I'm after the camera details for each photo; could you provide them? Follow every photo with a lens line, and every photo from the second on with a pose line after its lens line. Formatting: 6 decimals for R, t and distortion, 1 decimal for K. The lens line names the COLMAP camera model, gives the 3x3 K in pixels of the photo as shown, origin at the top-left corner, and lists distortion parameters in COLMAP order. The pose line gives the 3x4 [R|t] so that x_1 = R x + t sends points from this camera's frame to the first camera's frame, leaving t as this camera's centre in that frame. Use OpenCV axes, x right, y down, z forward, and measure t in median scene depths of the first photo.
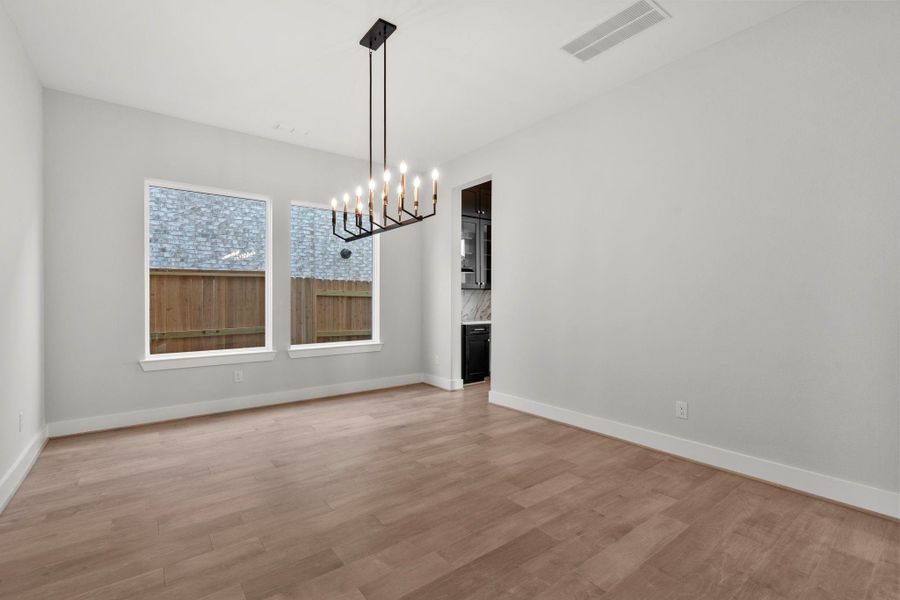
lens RADIAL K [[407.5, 0, 450.3], [0, 407.5, 301.8], [0, 0, 1]] dist [0.000488, 0.000049]
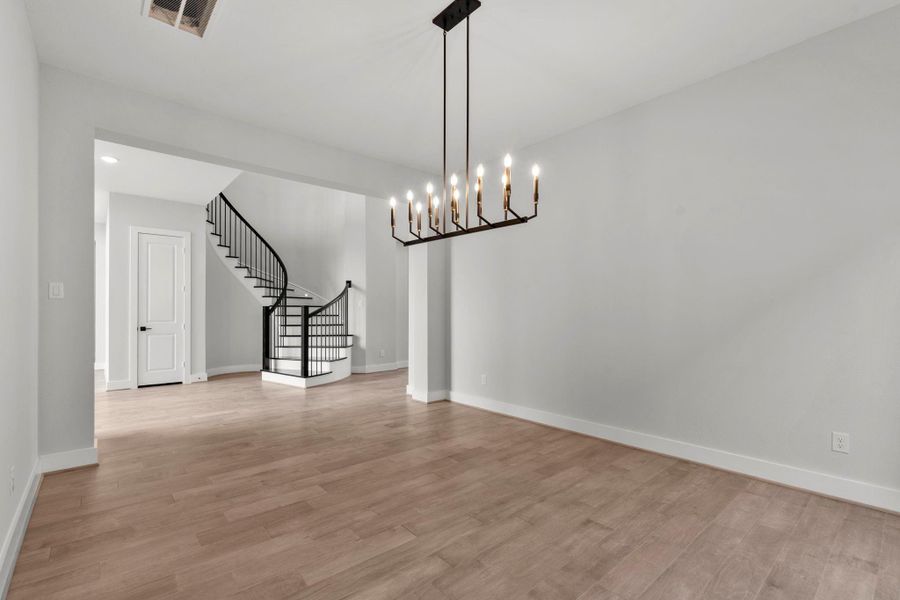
lens RADIAL K [[407.5, 0, 449.5], [0, 407.5, 305.3], [0, 0, 1]] dist [0.000488, 0.000049]
pose [[-0.998327, 0.001493, -0.057806, -0.123058], [0.001728, 0.999990, -0.004014, -0.016365], [0.057799, -0.004107, -0.998320, 2.065238]]
